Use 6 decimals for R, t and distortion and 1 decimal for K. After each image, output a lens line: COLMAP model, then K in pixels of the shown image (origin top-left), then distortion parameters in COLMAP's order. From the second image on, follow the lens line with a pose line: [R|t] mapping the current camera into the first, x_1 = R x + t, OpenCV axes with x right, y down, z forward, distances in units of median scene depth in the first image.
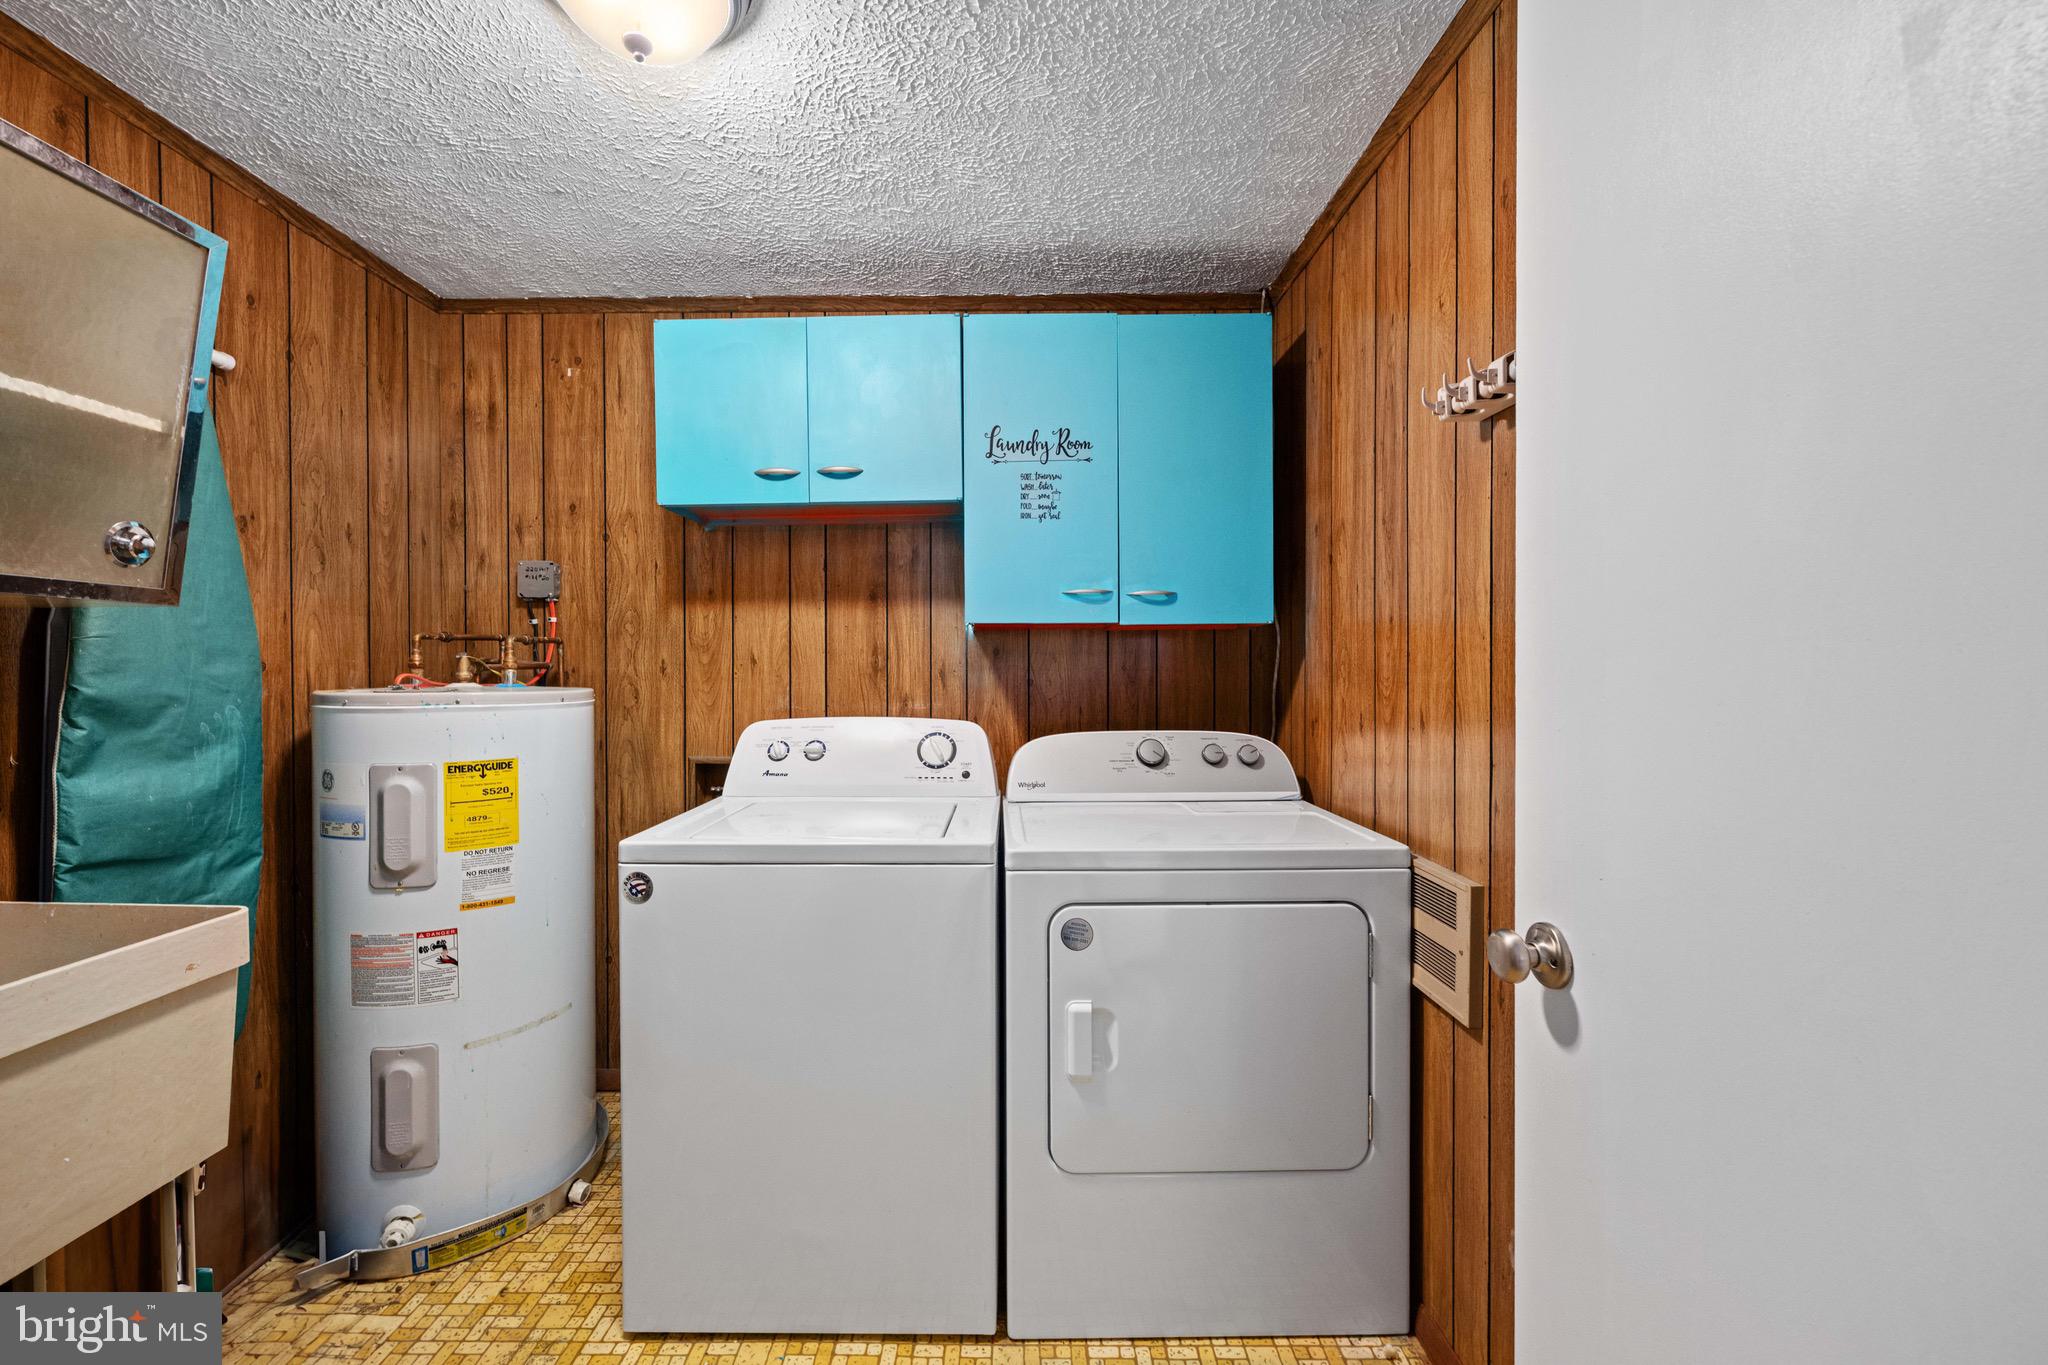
lens RADIAL K [[840.2, 0, 1021.2], [0, 840.2, 679.6], [0, 0, 1]] dist [-0.001145, 0.000746]
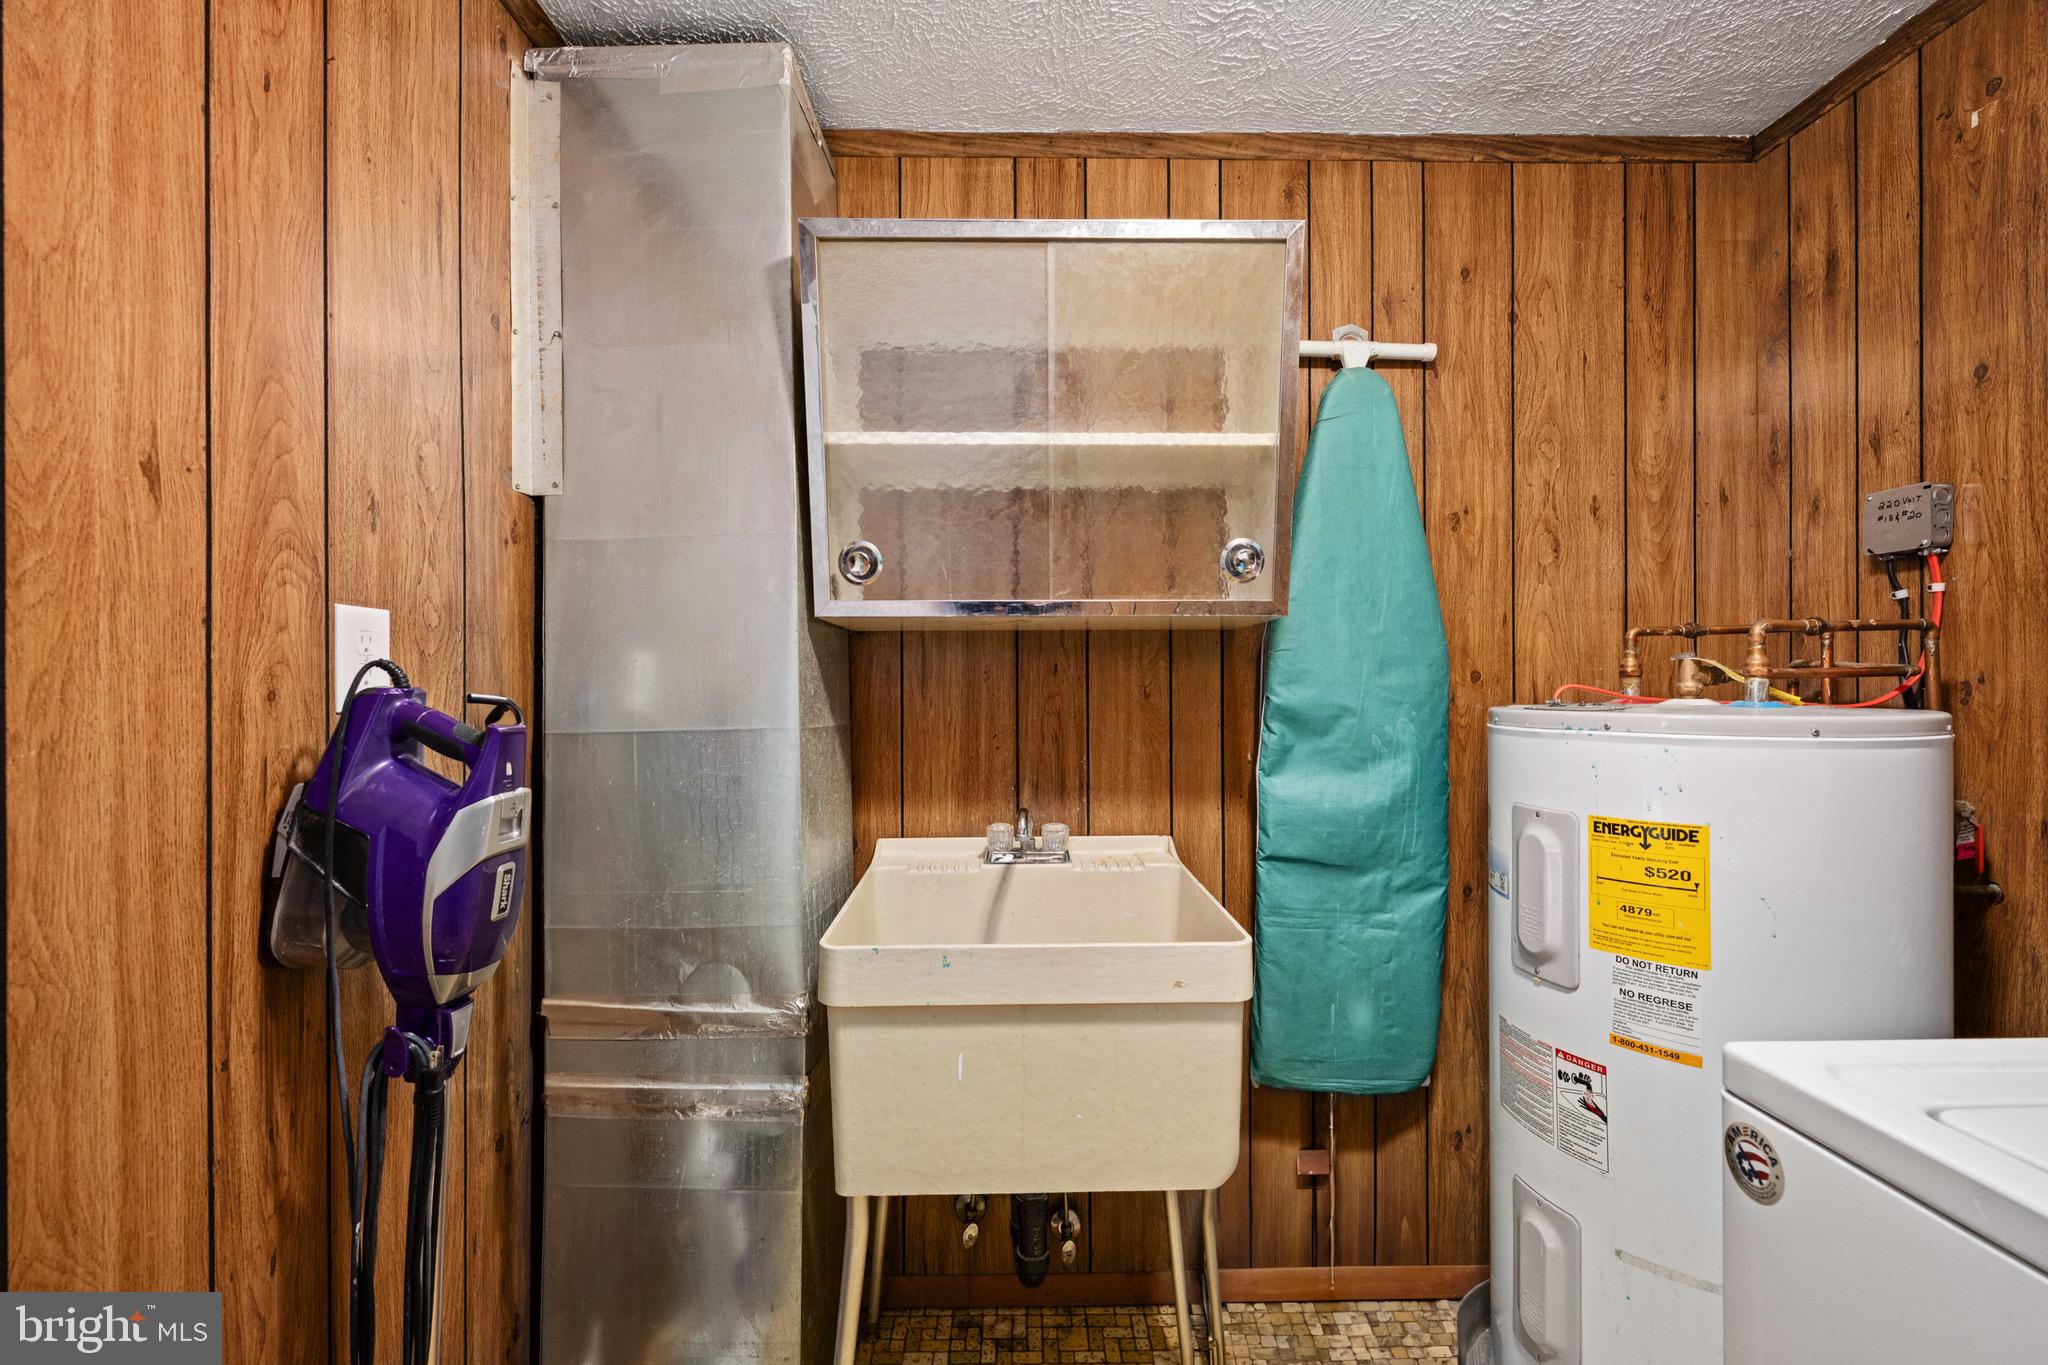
lens RADIAL K [[840.2, 0, 1021.7], [0, 840.2, 685.5], [0, 0, 1]] dist [-0.001145, 0.000746]
pose [[0.004877, 0.002028, -0.999986, -0.009418], [-0.009110, 0.999957, 0.001984, -0.003247], [0.999947, 0.009100, 0.004895, 0.515642]]
